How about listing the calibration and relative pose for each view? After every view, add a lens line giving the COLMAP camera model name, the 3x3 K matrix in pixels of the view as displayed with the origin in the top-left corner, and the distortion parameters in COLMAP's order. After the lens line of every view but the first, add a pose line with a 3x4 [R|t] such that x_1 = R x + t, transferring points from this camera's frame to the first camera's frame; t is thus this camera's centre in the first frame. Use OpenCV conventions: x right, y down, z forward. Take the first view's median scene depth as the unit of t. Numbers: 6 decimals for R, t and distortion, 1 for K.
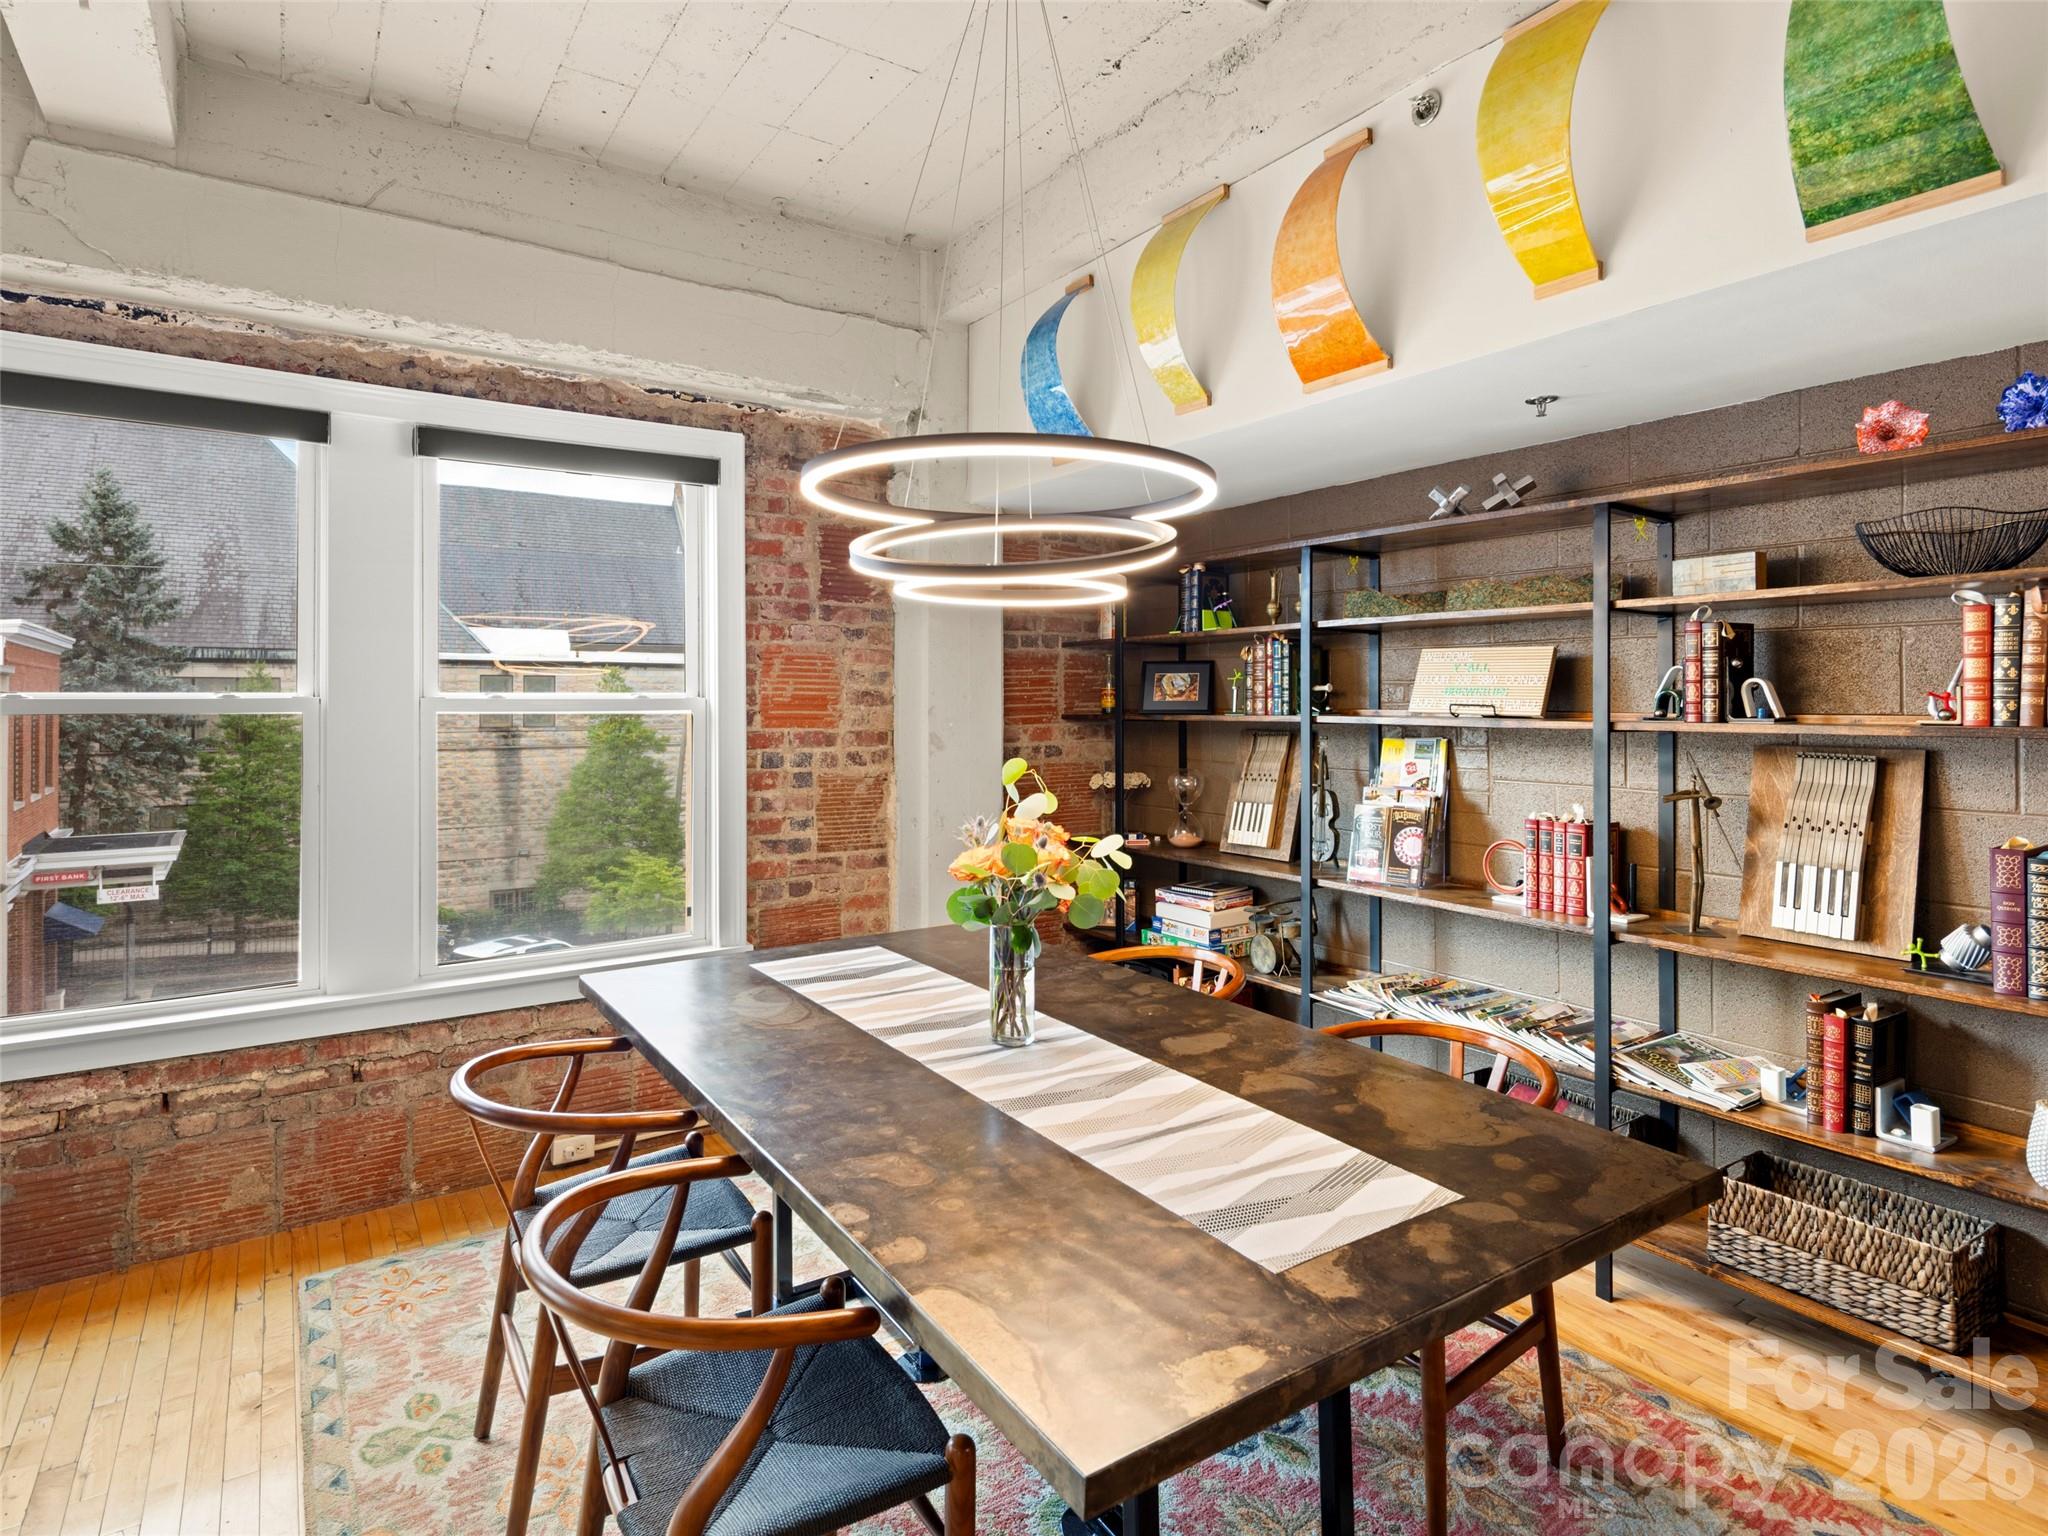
lens RADIAL K [[1124.3, 0, 1050.4], [0, 1124.3, 690.7], [0, 0, 1]] dist [0.011449, -0.006980]
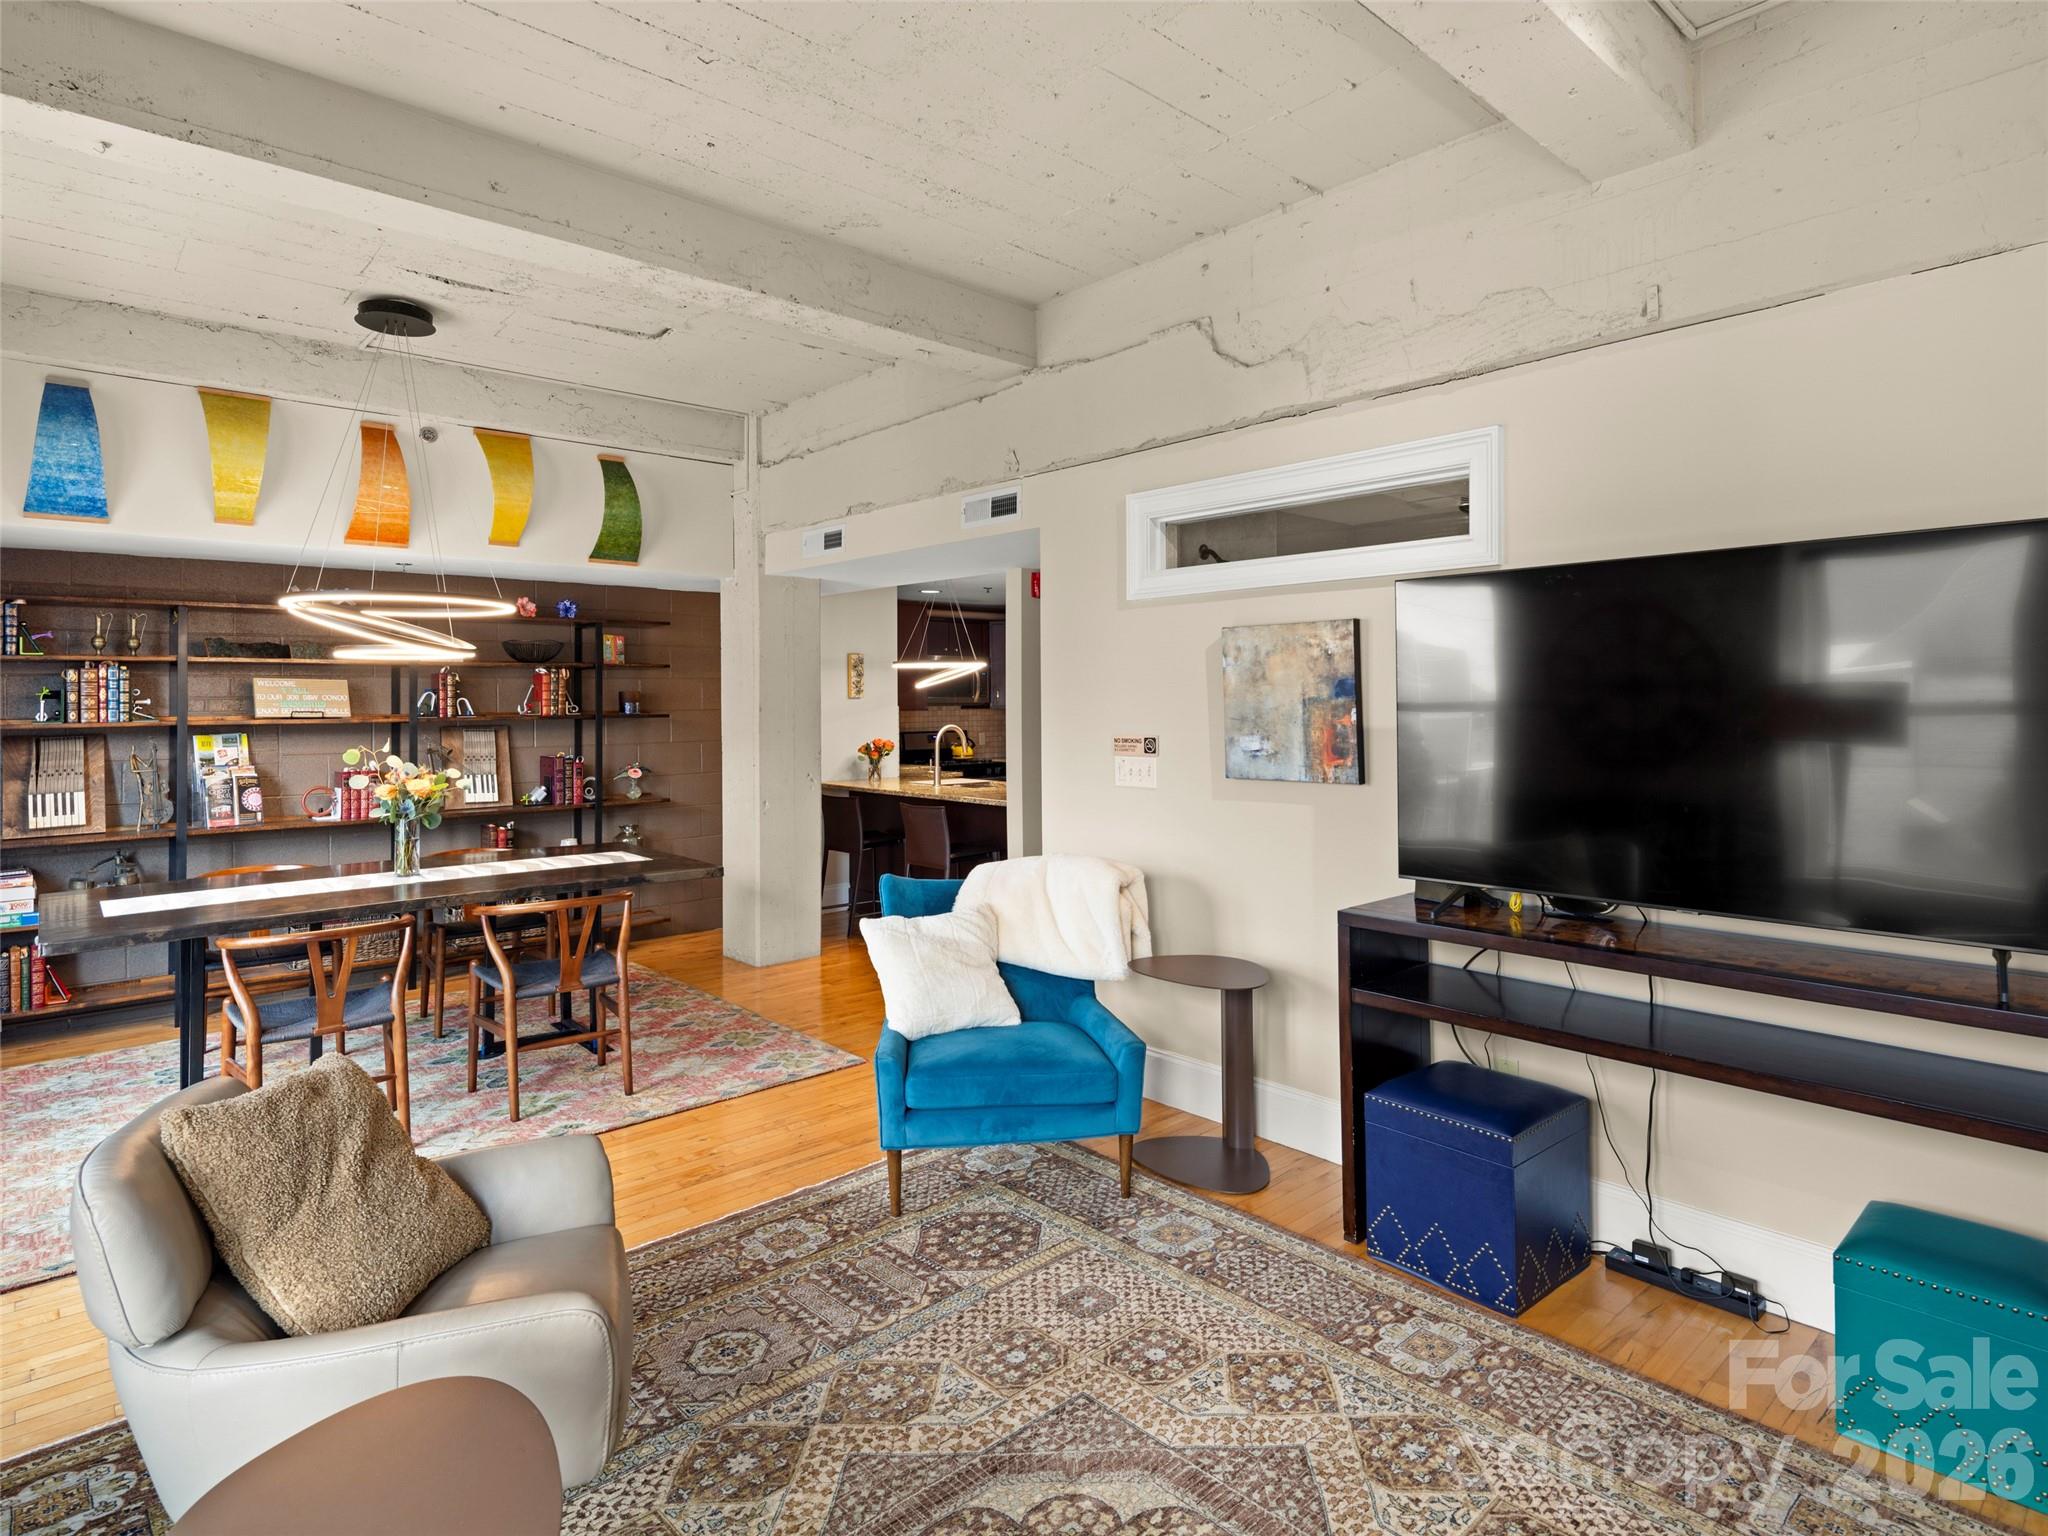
lens RADIAL K [[1124.3, 0, 1037.5], [0, 1124.3, 683.5], [0, 0, 1]] dist [0.011449, -0.006980]
pose [[-0.134357, 0.016622, 0.990794, -1.237375], [0.001472, 0.999862, -0.016575, -0.000370], [-0.990932, -0.000768, -0.134363, 0.082314]]
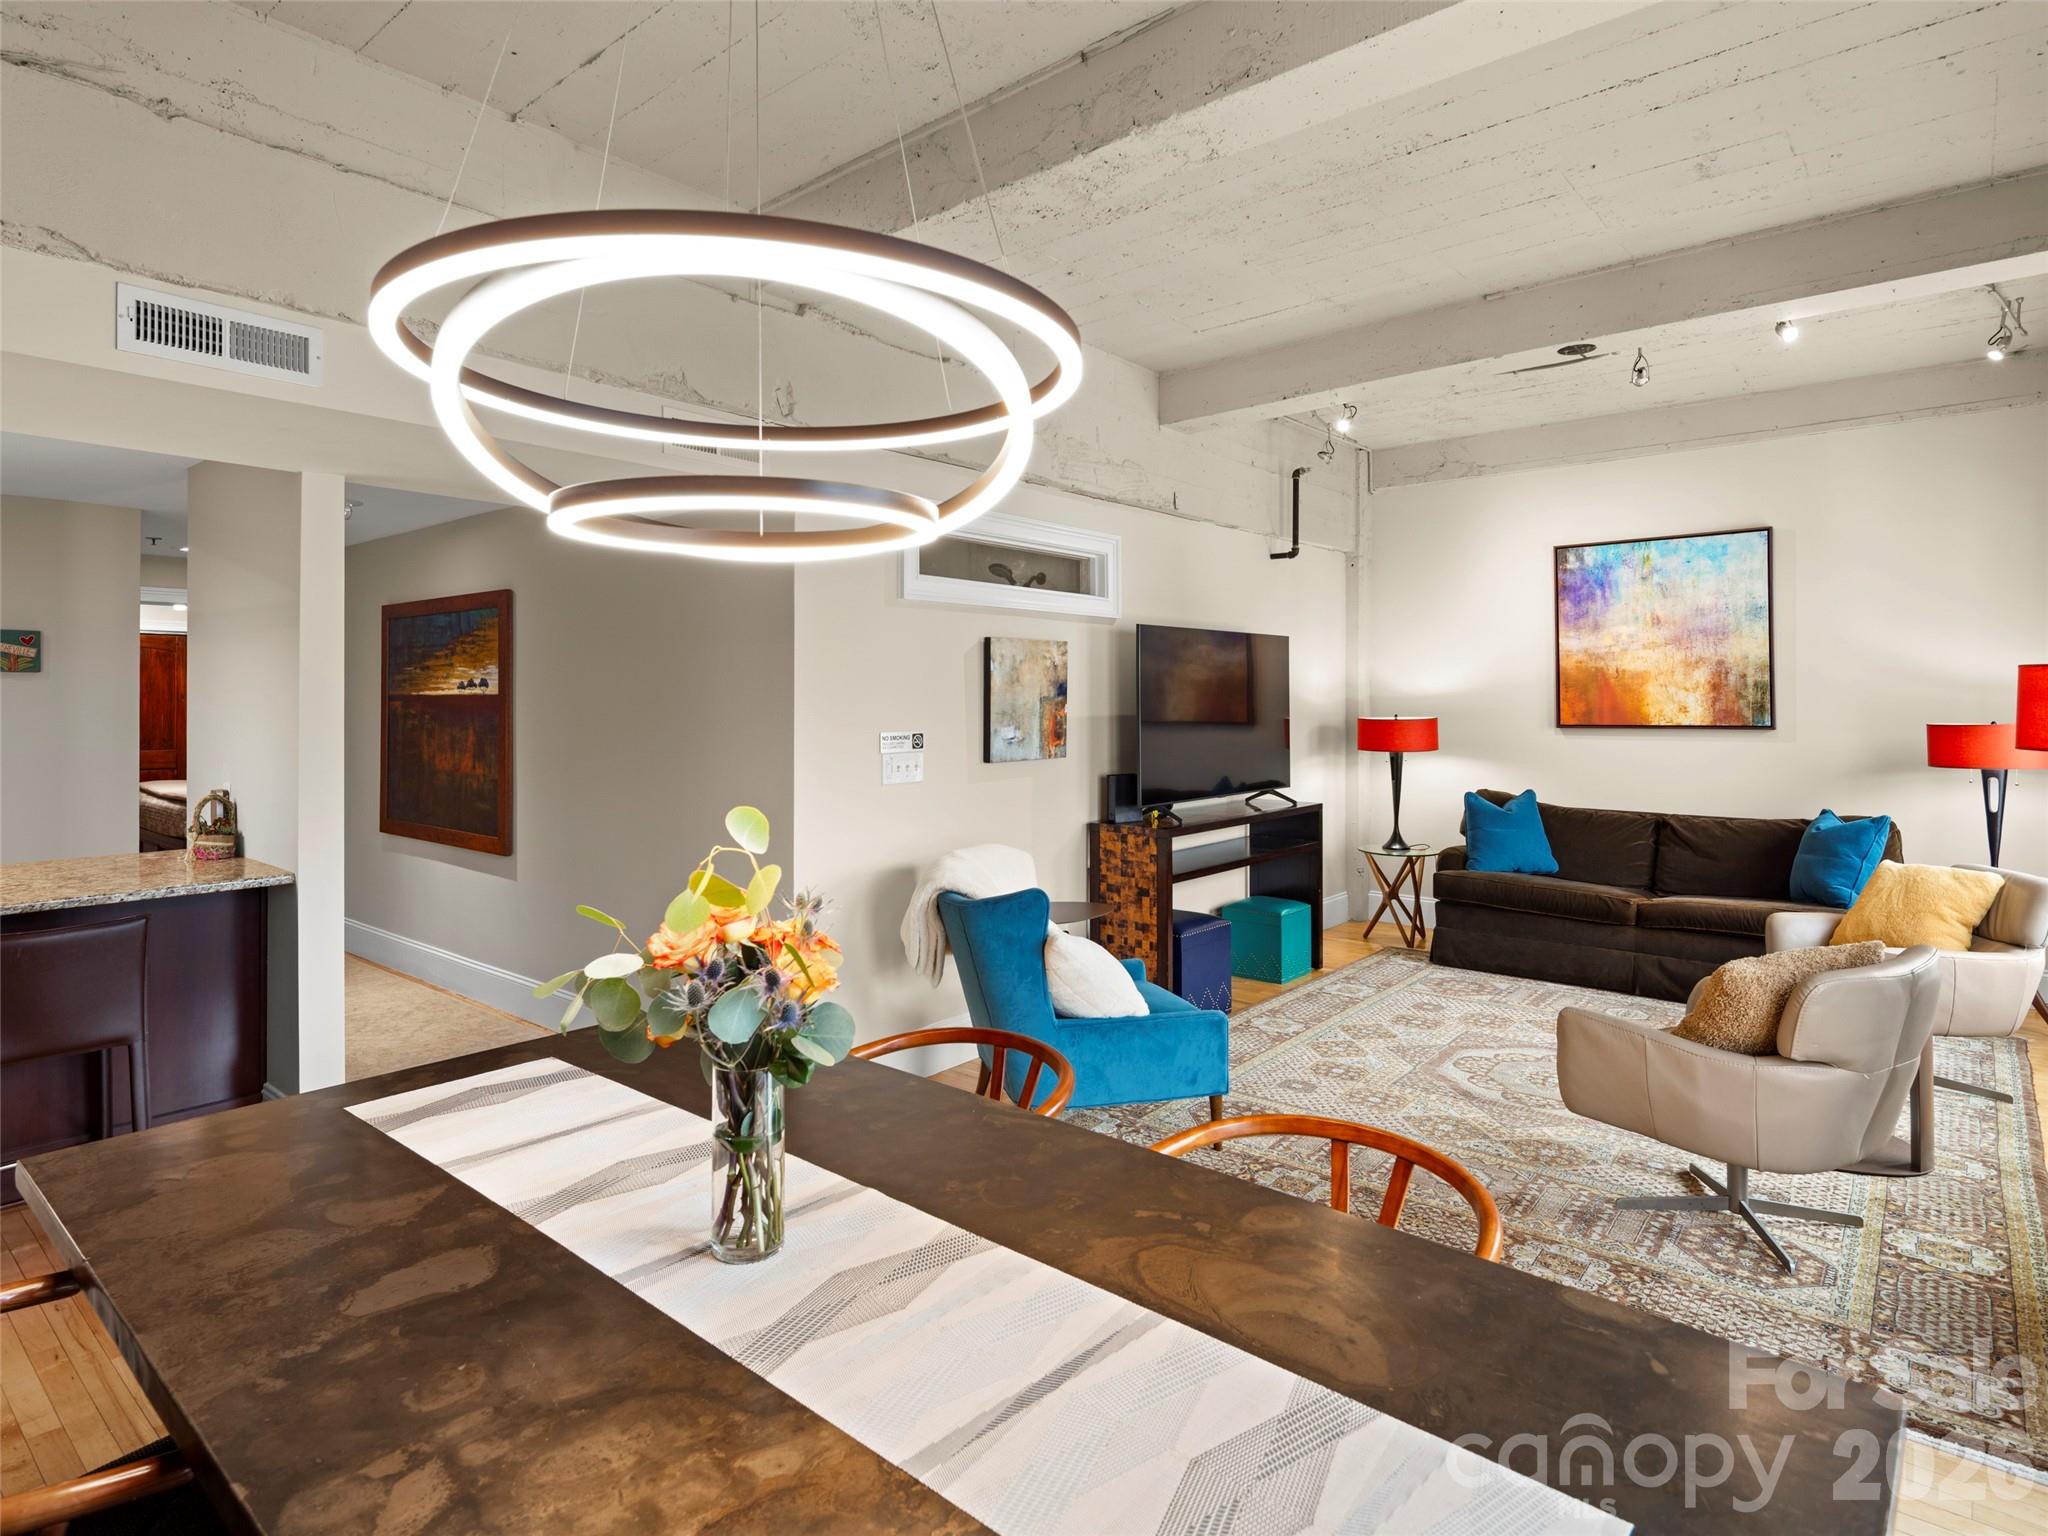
lens RADIAL K [[1124.3, 0, 1017.9], [0, 1124.3, 692.7], [0, 0, 1]] dist [0.011449, -0.006980]
pose [[-0.964514, 0.000502, -0.264031, -0.007399], [0.003179, 0.999948, -0.009715, 0.004141], [0.264012, -0.010210, -0.964465, 0.925927]]
